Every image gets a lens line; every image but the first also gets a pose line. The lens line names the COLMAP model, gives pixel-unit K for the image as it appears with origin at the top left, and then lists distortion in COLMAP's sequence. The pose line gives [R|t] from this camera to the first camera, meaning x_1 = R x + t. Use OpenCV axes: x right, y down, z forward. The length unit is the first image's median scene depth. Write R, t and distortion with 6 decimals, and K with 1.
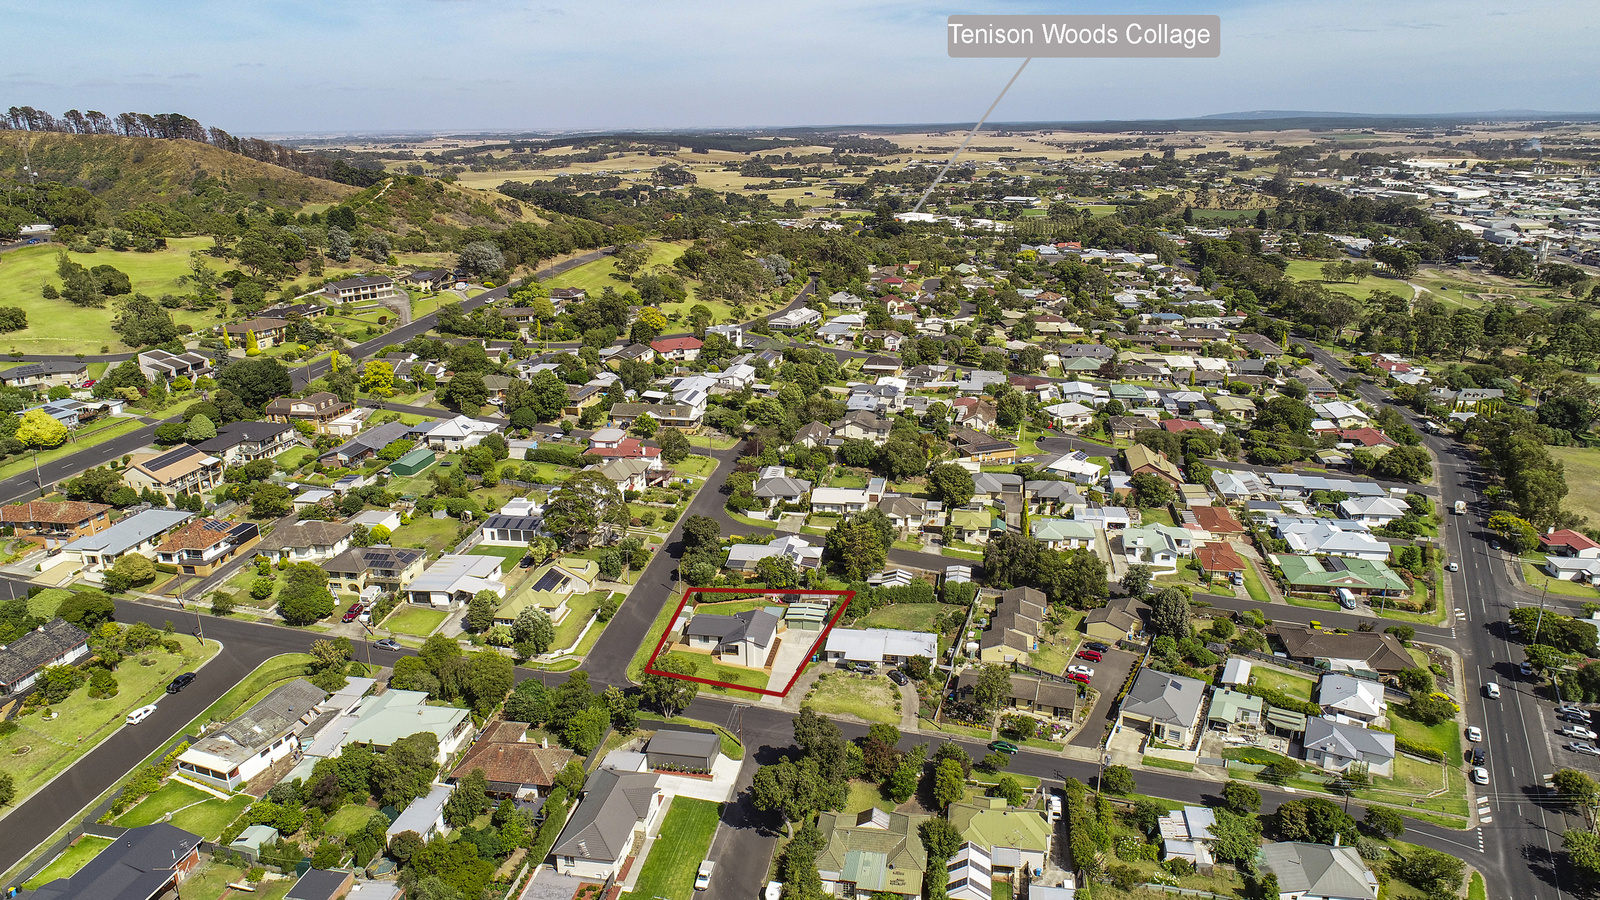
lens RADIAL K [[1061.9, 0, 800.0], [0, 1061.9, 450.0], [0, 0, 1]] dist [-0.005256, -0.001481]
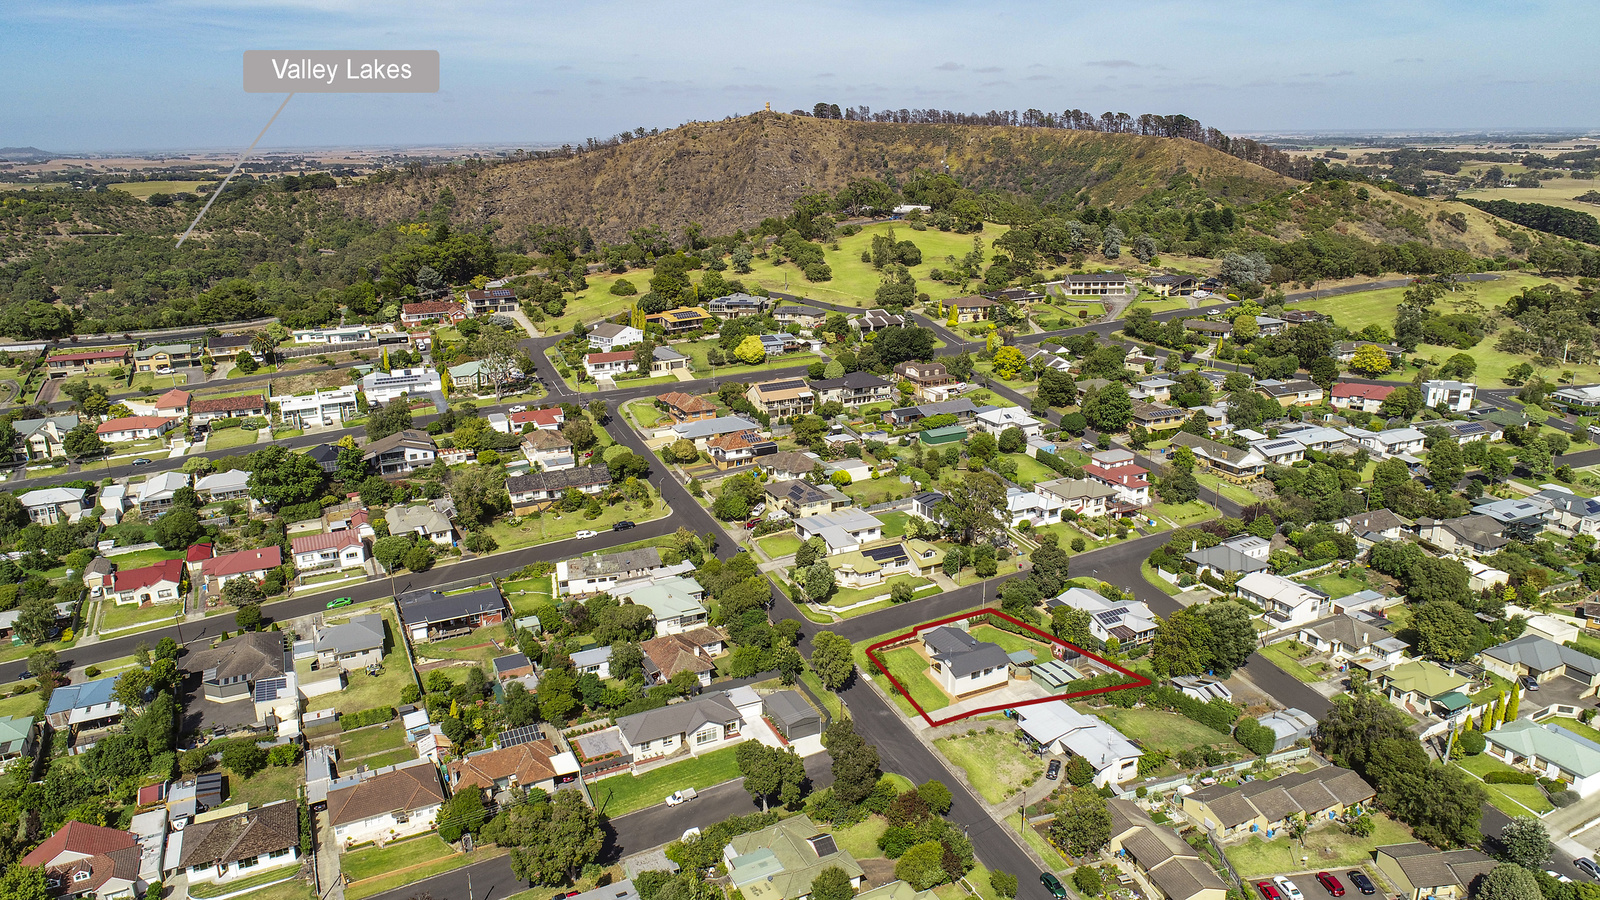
lens RADIAL K [[1061.9, 0, 800.0], [0, 1061.9, 450.0], [0, 0, 1]] dist [-0.005256, -0.001481]
pose [[0.583802, 0.238220, -0.776162, 0.440575], [-0.235821, 0.964525, 0.118656, -0.073011], [0.776894, 0.113763, 0.619269, 0.191028]]
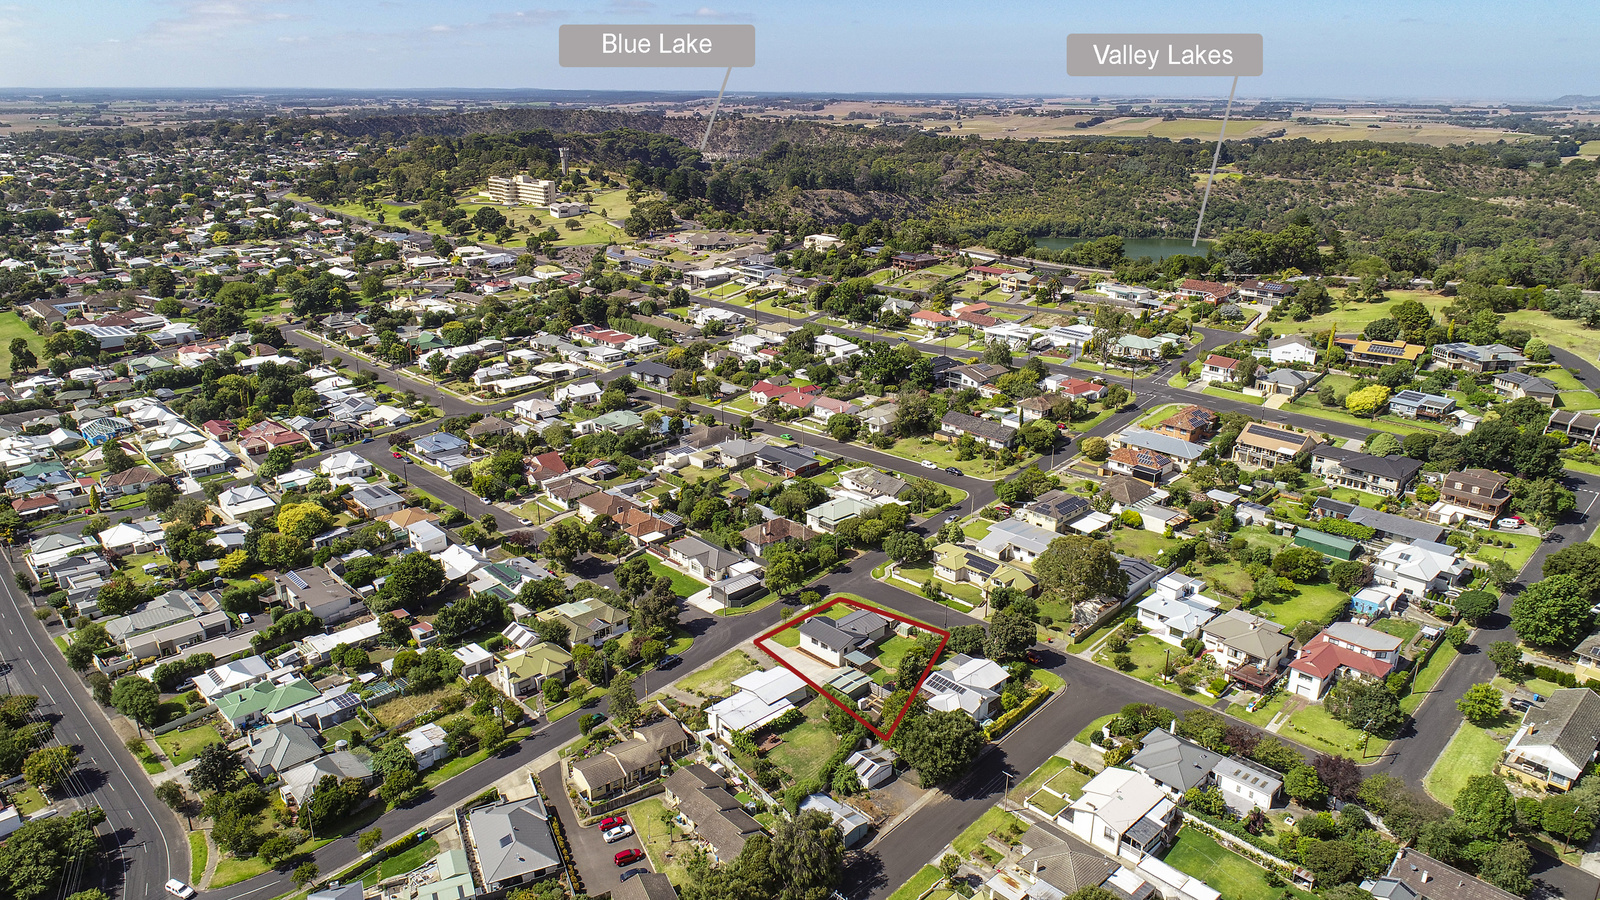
lens RADIAL K [[1061.9, 0, 800.0], [0, 1061.9, 450.0], [0, 0, 1]] dist [-0.005256, -0.001481]
pose [[-0.597604, 0.270395, -0.754822, 0.581770], [-0.237433, 0.839514, 0.488714, -0.402636], [0.765830, 0.471277, -0.437496, 1.049016]]
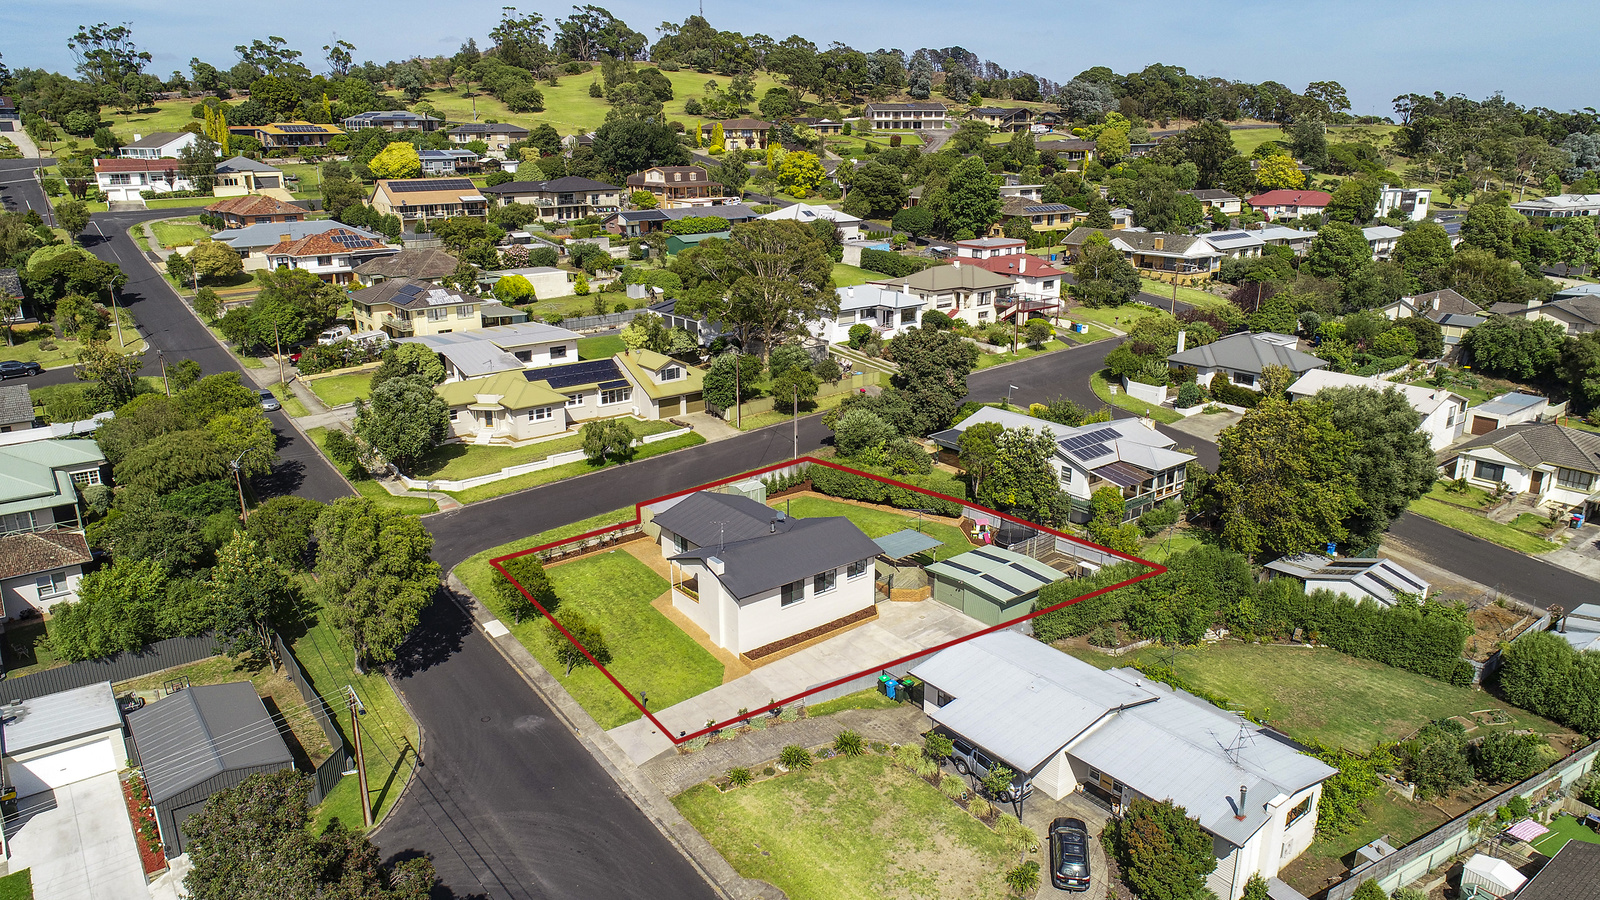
lens RADIAL K [[1061.9, 0, 800.0], [0, 1061.9, 450.0], [0, 0, 1]] dist [-0.005256, -0.001481]
pose [[0.739243, 0.201214, -0.642677, 0.143481], [-0.203130, 0.976495, 0.072077, 0.081421], [0.642074, 0.077264, 0.762740, 0.553791]]
